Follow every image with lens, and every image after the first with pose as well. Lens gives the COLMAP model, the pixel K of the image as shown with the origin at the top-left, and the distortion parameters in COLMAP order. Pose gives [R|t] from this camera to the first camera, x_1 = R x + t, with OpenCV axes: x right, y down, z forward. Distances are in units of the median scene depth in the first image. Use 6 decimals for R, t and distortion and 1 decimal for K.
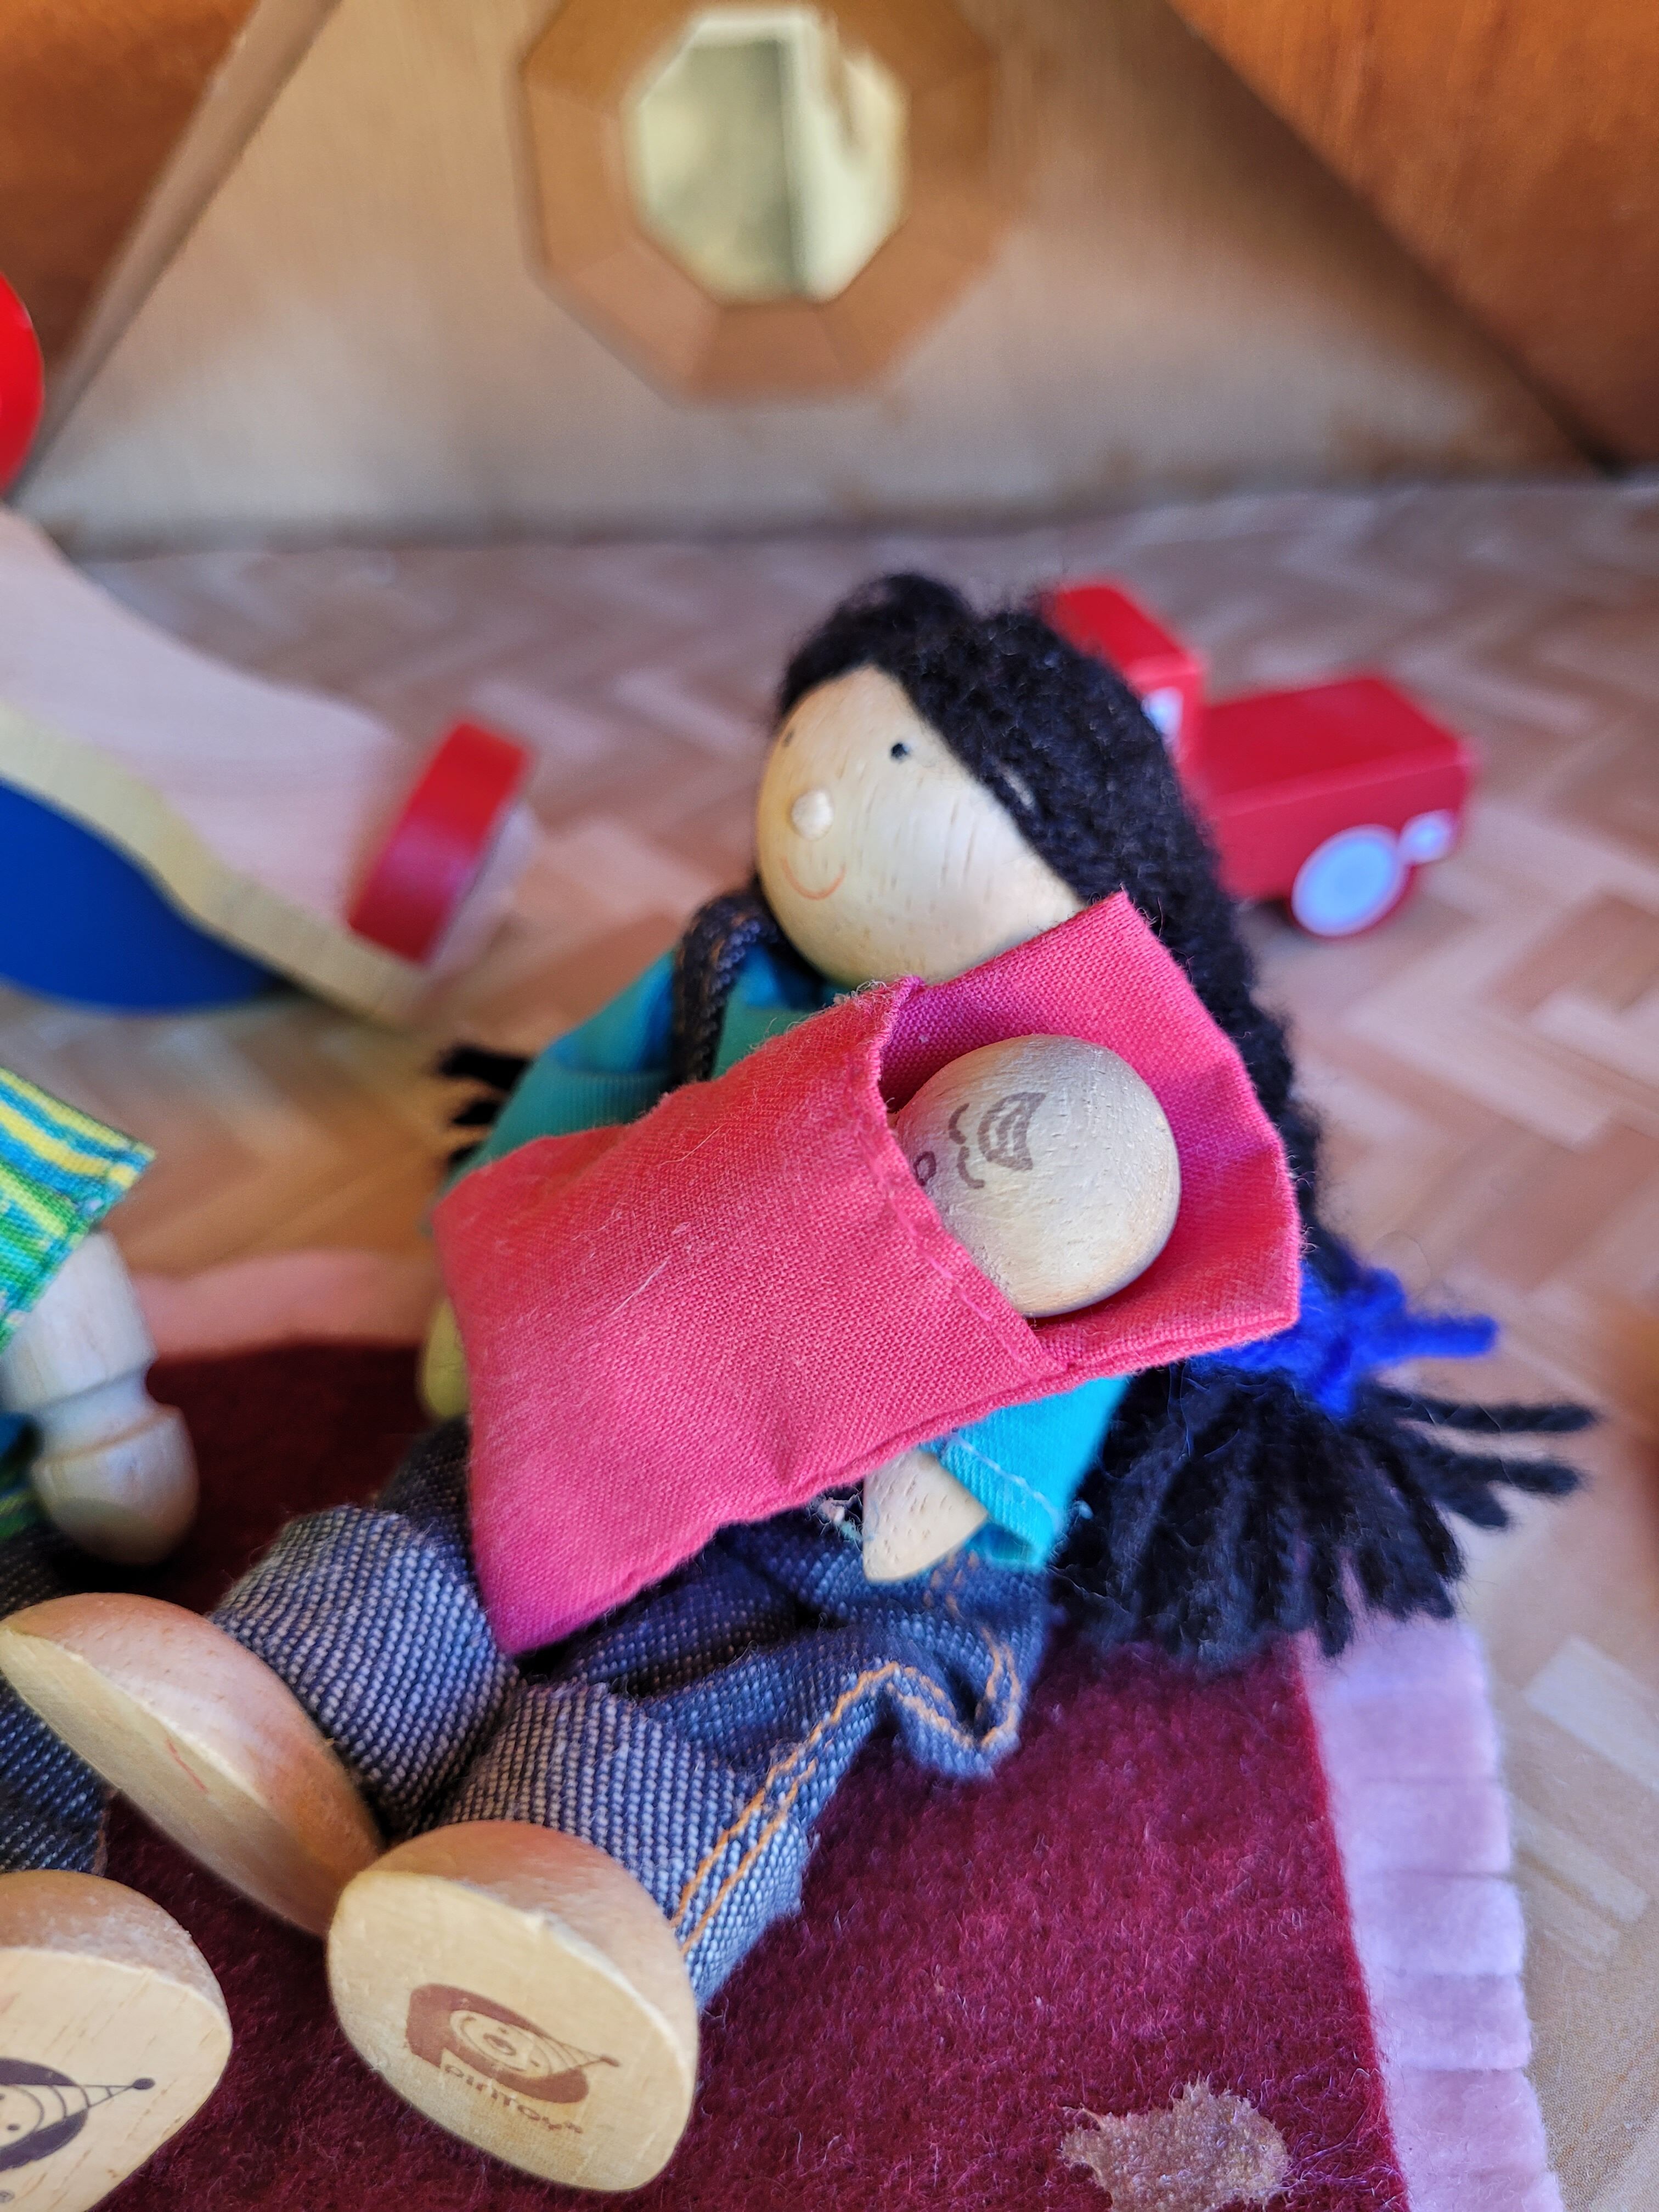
lens RADIAL K [[1710.4, 0, 860.9], [0, 1710.4, 1136.6], [0, 0, 1]] dist [0.031644, -0.032922]
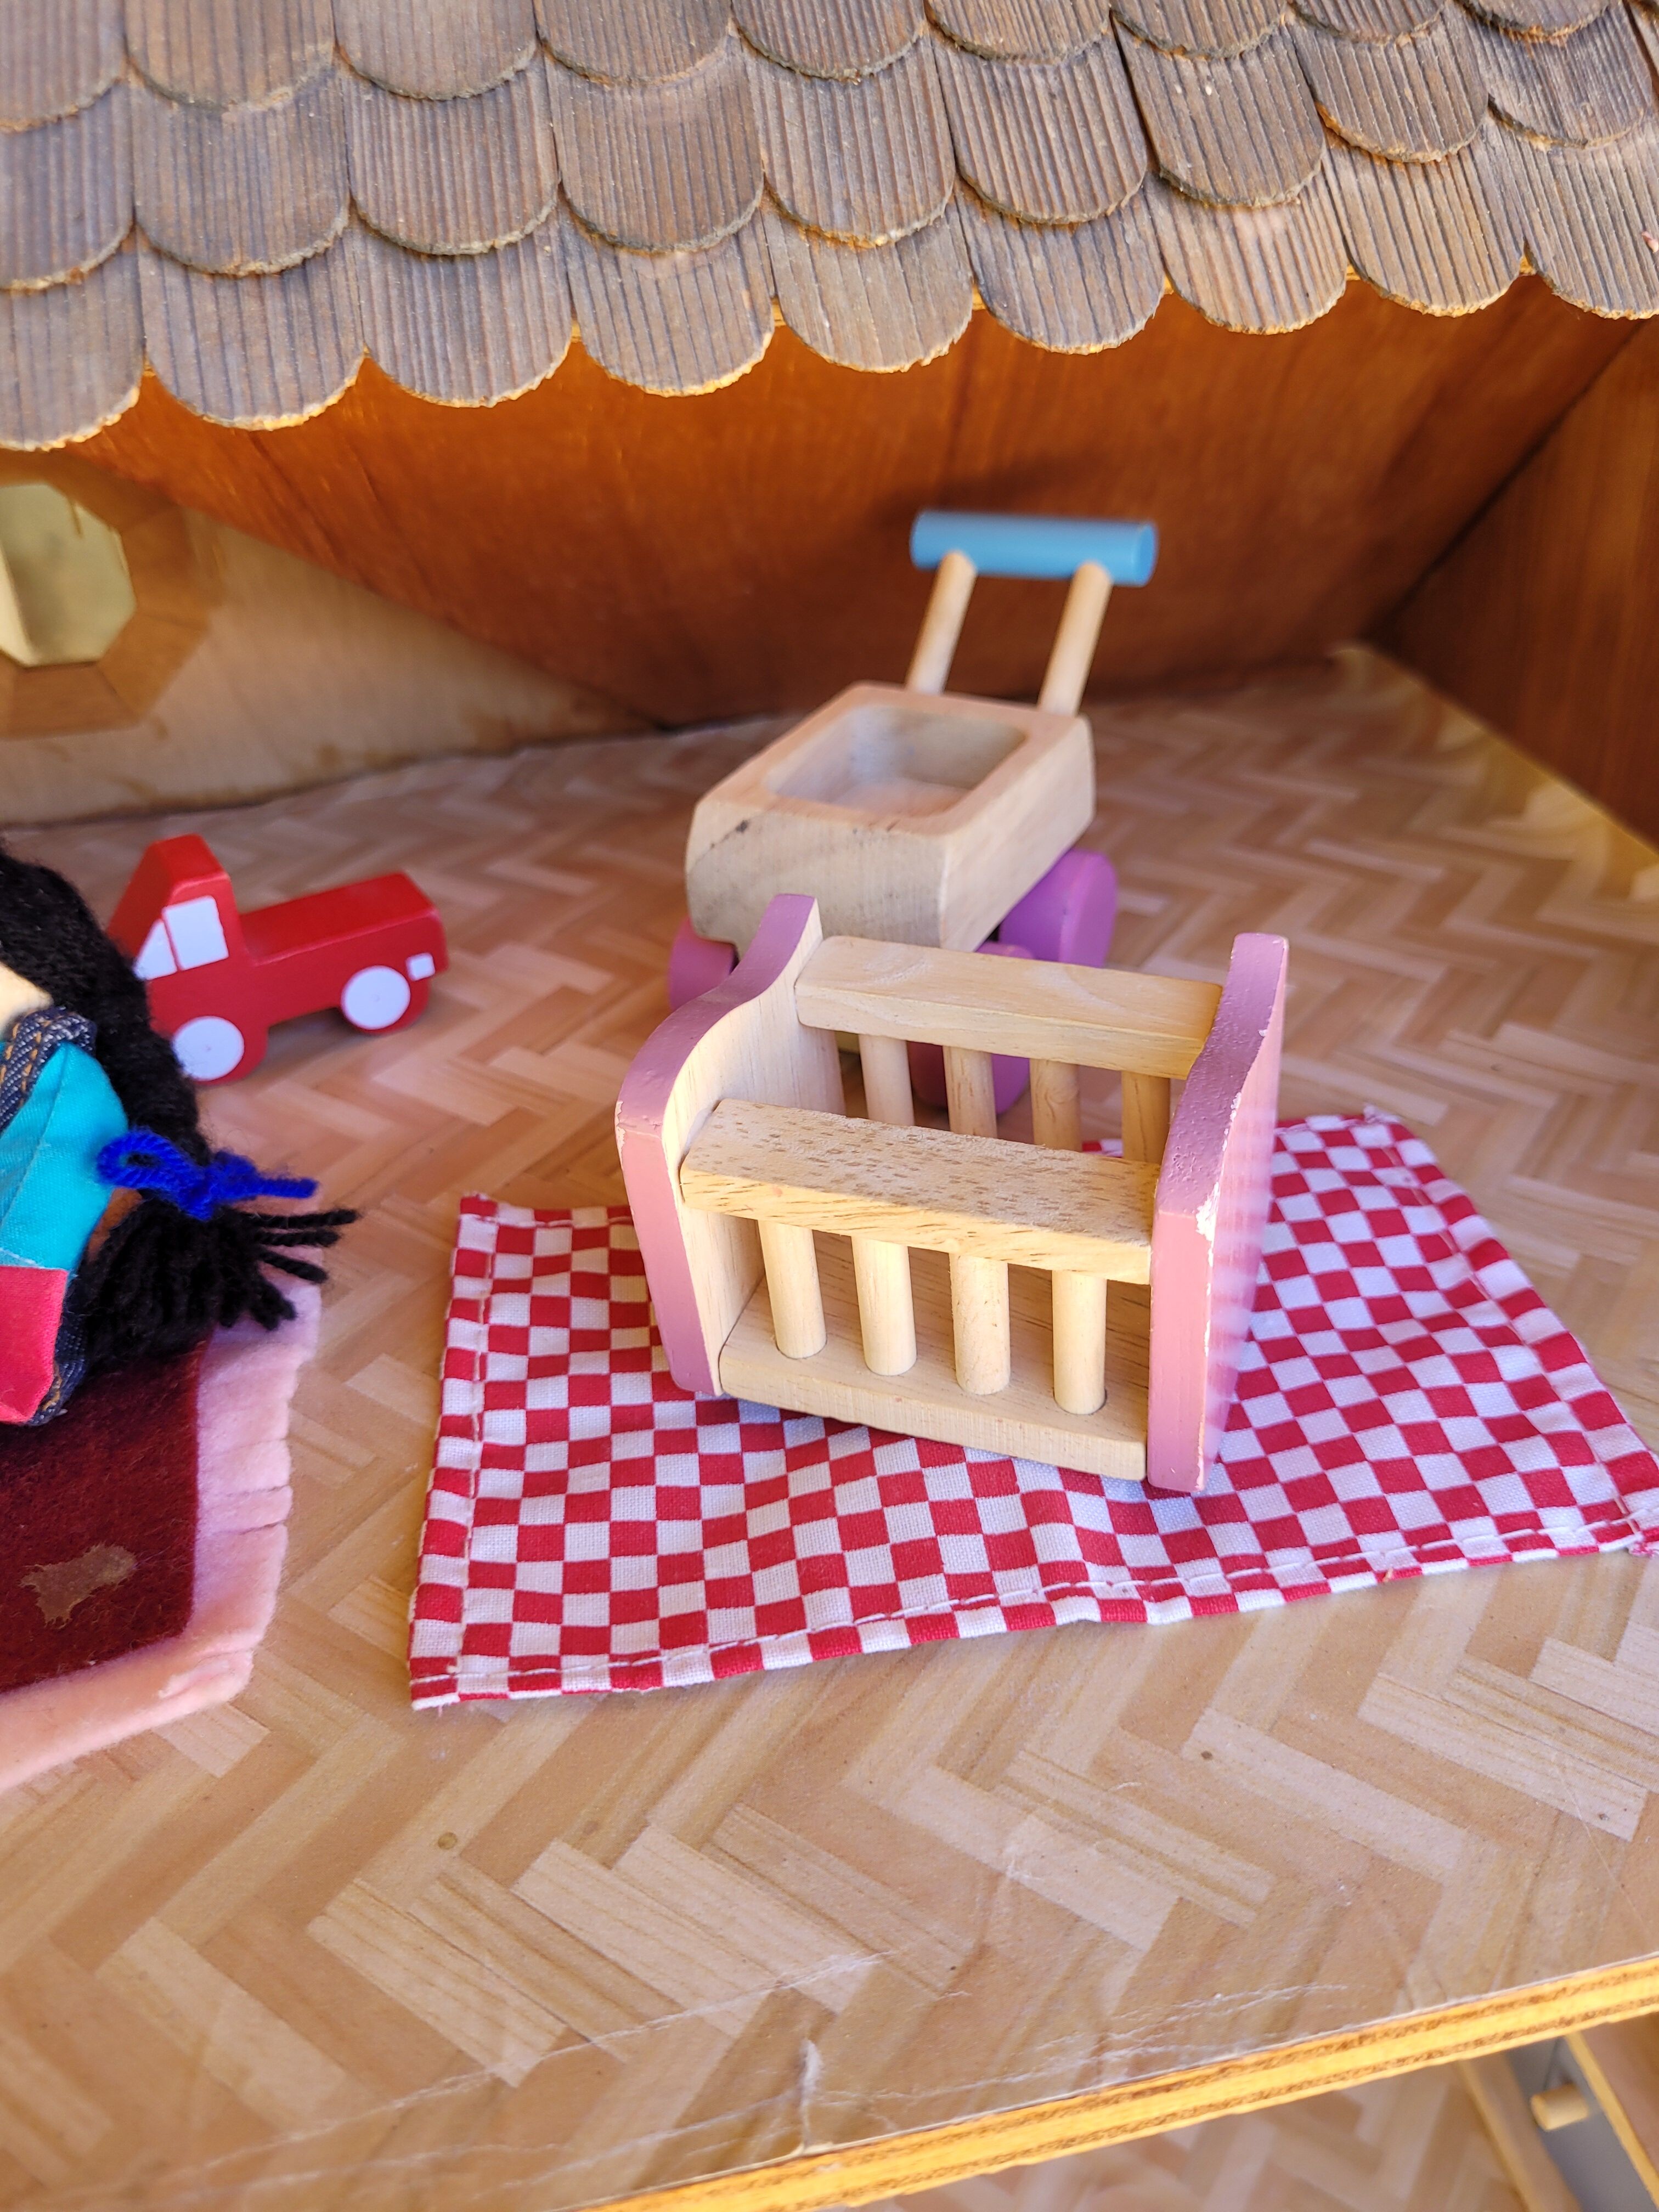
lens RADIAL K [[1810.9, 0, 868.8], [0, 1810.9, 1109.6], [0, 0, 1]] dist [-0.005510, -0.011474]
pose [[0.974756, -0.134304, 0.178363, 0.316676], [0.162679, 0.974371, -0.155362, 0.221797], [-0.152926, 0.180455, 0.971622, -0.521697]]
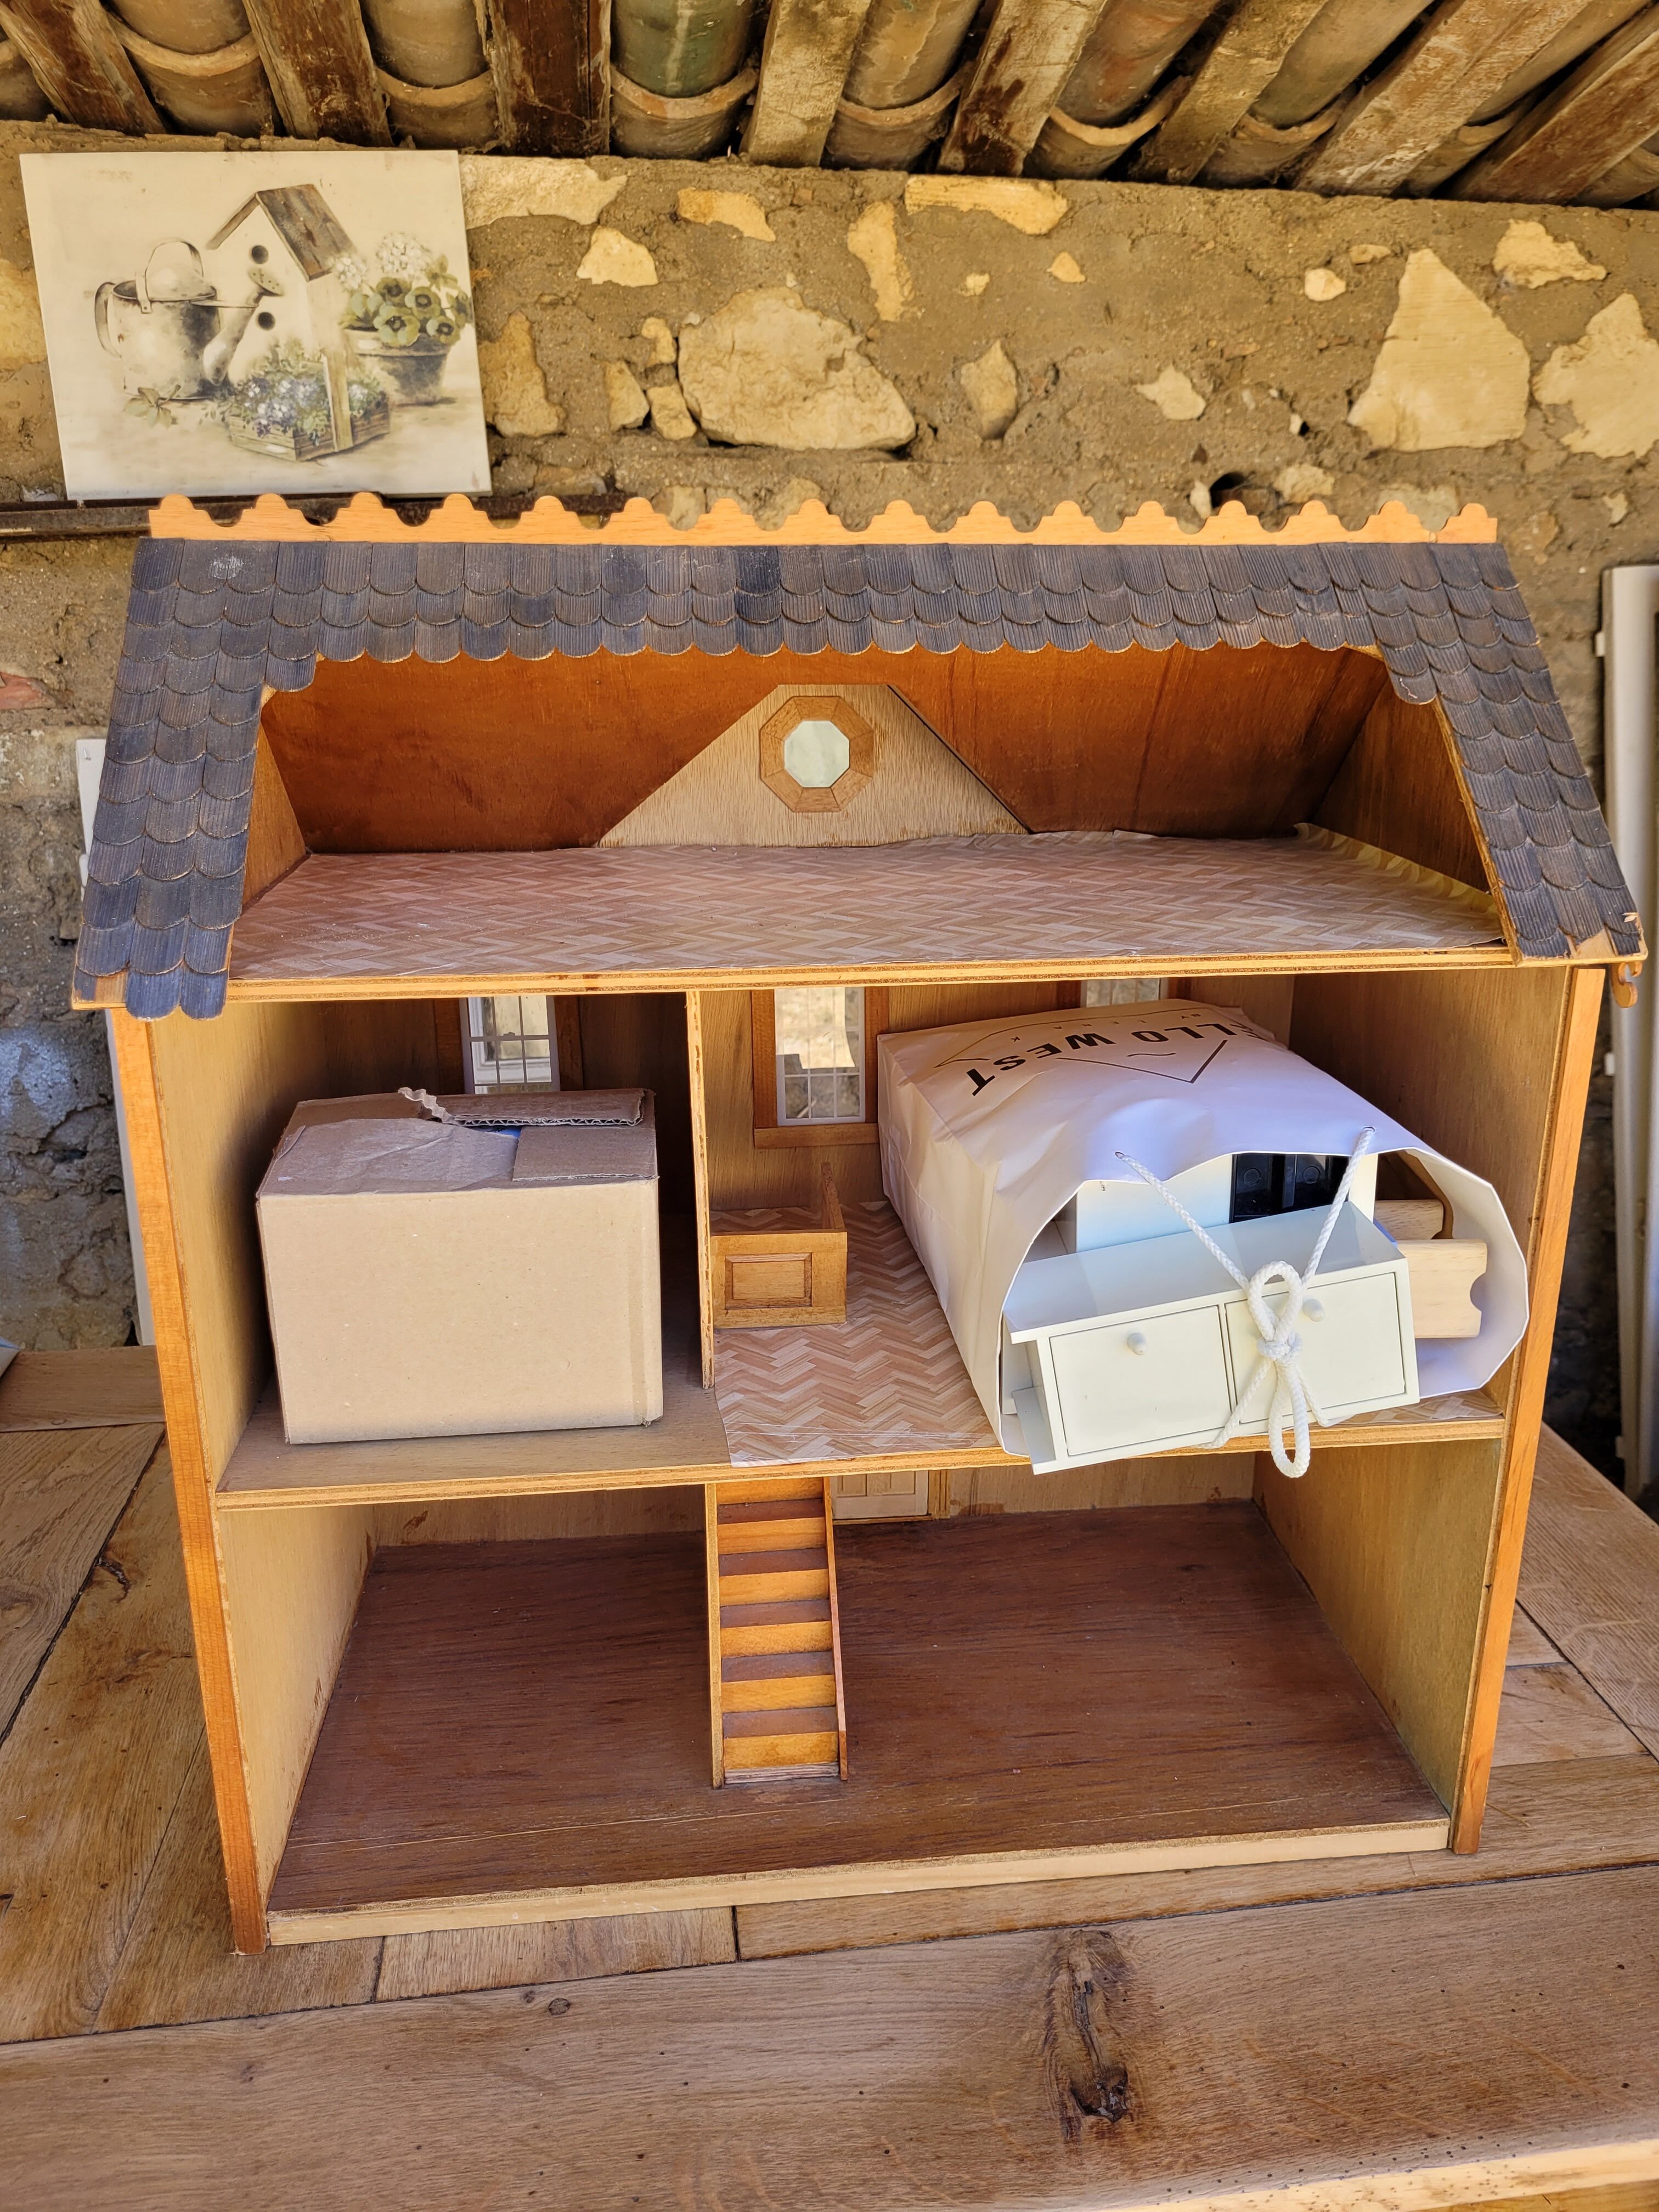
lens RADIAL K [[1706.1, 0, 871.3], [0, 1706.1, 1120.4], [0, 0, 1]] dist [0.037120, -0.033549]
pose [[0.989664, -0.022898, 0.141567, -0.522563], [0.078983, 0.910986, -0.404805, 1.900519], [-0.119697, 0.411802, 0.903378, -2.363342]]
